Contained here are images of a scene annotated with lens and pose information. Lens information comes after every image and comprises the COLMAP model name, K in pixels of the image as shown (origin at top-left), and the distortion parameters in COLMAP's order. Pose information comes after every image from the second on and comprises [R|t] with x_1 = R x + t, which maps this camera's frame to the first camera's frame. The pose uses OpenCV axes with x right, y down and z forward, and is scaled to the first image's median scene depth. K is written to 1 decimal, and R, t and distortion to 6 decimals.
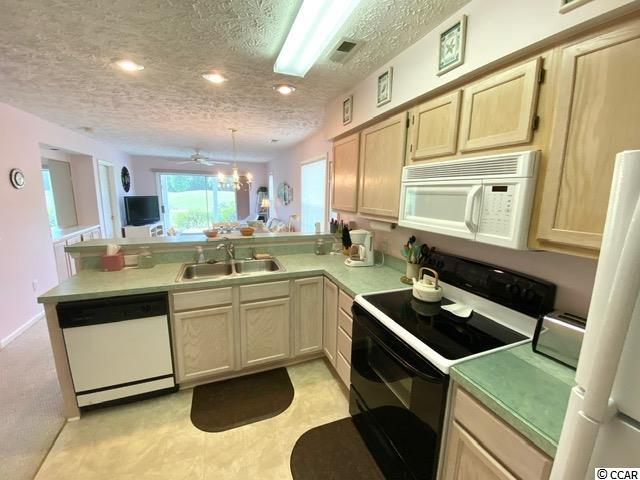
lens RADIAL K [[260.5, 0, 321.3], [0, 260.5, 238.0], [0, 0, 1]] dist [0.033619, -0.026028]
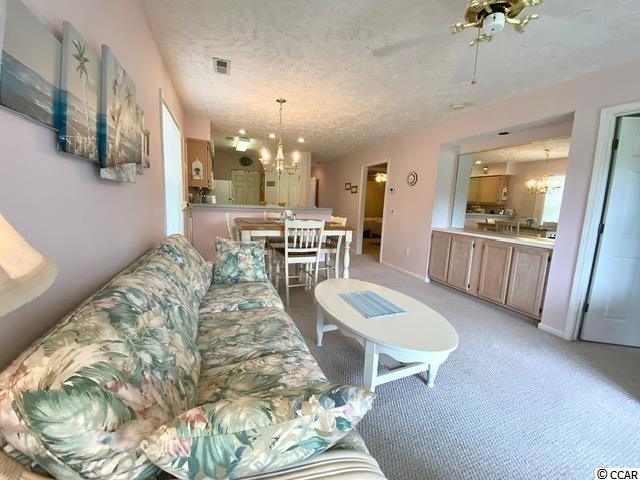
lens RADIAL K [[260.5, 0, 321.3], [0, 260.5, 238.0], [0, 0, 1]] dist [0.033619, -0.026028]
pose [[-0.997890, -0.064834, -0.003377, -0.305218], [-0.062779, 0.950393, 0.304649, -0.158301], [-0.016542, 0.304218, -0.952459, 1.210157]]
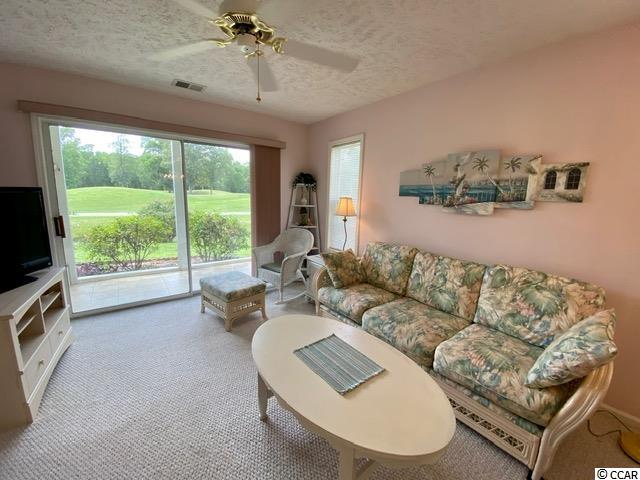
lens RADIAL K [[261.1, 0, 320.8], [0, 261.1, 237.7], [0, 0, 1]] dist [0.029956, -0.022524]
pose [[0.961900, -0.035624, 0.271070, -0.446926], [0.035411, 0.999357, 0.005679, -0.103229], [-0.271098, 0.004136, 0.962543, 0.702953]]
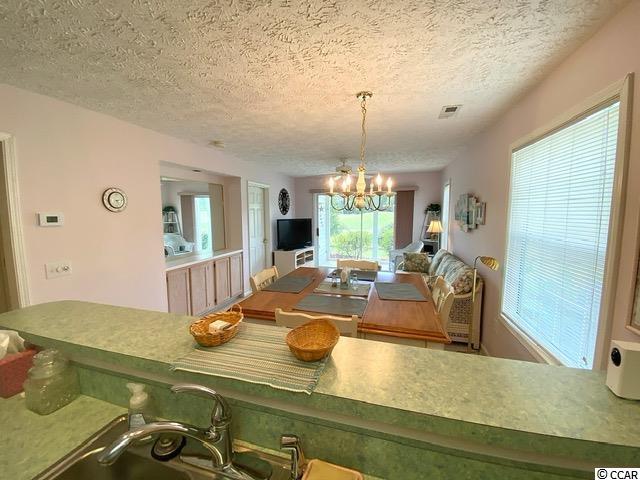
lens RADIAL K [[260.5, 0, 321.3], [0, 260.5, 238.0], [0, 0, 1]] dist [0.033619, -0.026028]
pose [[0.795654, 0.039612, -0.604455, -0.044734], [-0.086416, 0.995076, -0.048539, -0.056788], [0.599556, 0.090855, 0.795159, 0.342589]]
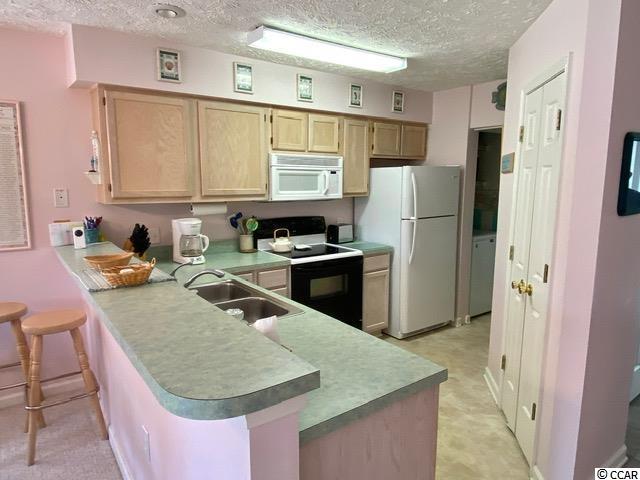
lens RADIAL K [[412.5, 0, 317.9], [0, 412.5, 241.0], [0, 0, 1]] dist [0.023106, -0.000695]
pose [[-0.266058, -0.156619, 0.951149, -0.474786], [0.157914, 0.966301, 0.203286, -0.065063], [-0.950934, 0.204286, -0.232360, 0.372014]]
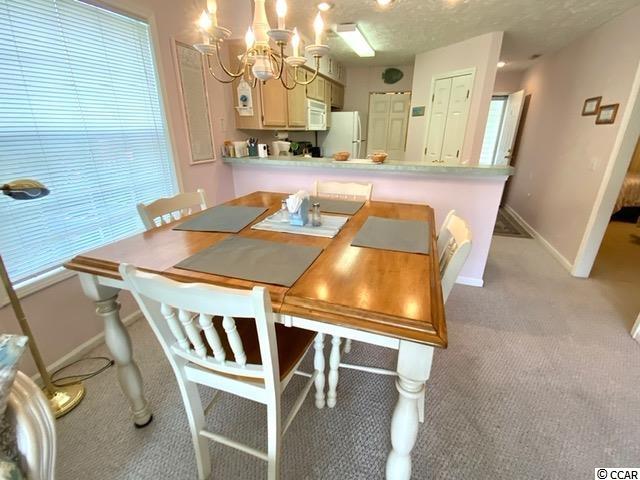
lens RADIAL K [[284.4, 0, 333.7], [0, 284.4, 238.8], [0, 0, 1]] dist [-0.002759, -0.000843]
pose [[-0.785184, -0.251547, 0.565871, -0.391261], [0.077386, 0.866762, 0.492681, -0.114379], [-0.614408, 0.430636, -0.661102, 0.791283]]
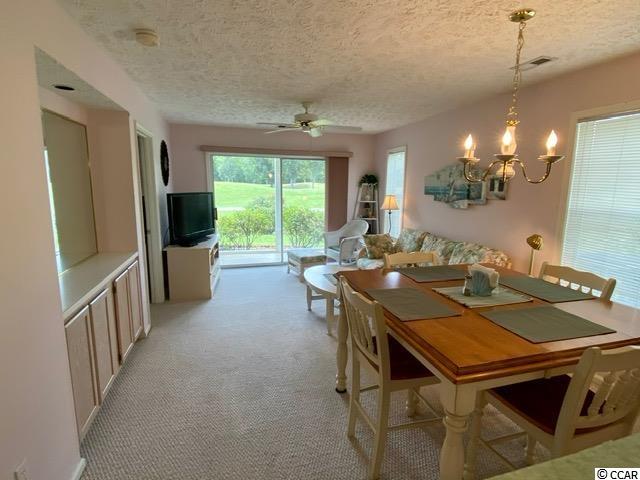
lens RADIAL K [[335.2, 0, 322.0], [0, 335.2, 235.7], [0, 0, 1]] dist [0.059517, -0.000241]
pose [[0.995920, 0.005349, -0.090082, -0.351940], [-0.006783, 0.999855, -0.015620, -0.059408], [0.089986, 0.016167, 0.995812, 0.309725]]
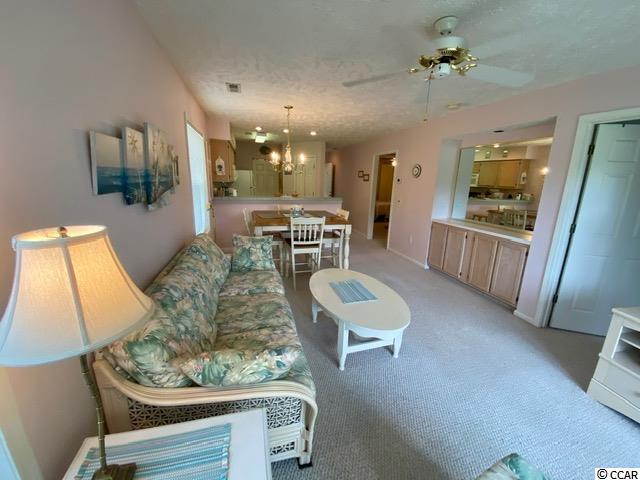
lens RADIAL K [[260.5, 0, 321.3], [0, 260.5, 238.0], [0, 0, 1]] dist [0.033619, -0.026028]
pose [[-0.993699, -0.070820, 0.086872, -0.353480], [-0.031835, 0.921501, 0.387070, -0.215588], [-0.107465, 0.381866, -0.917949, 1.267791]]
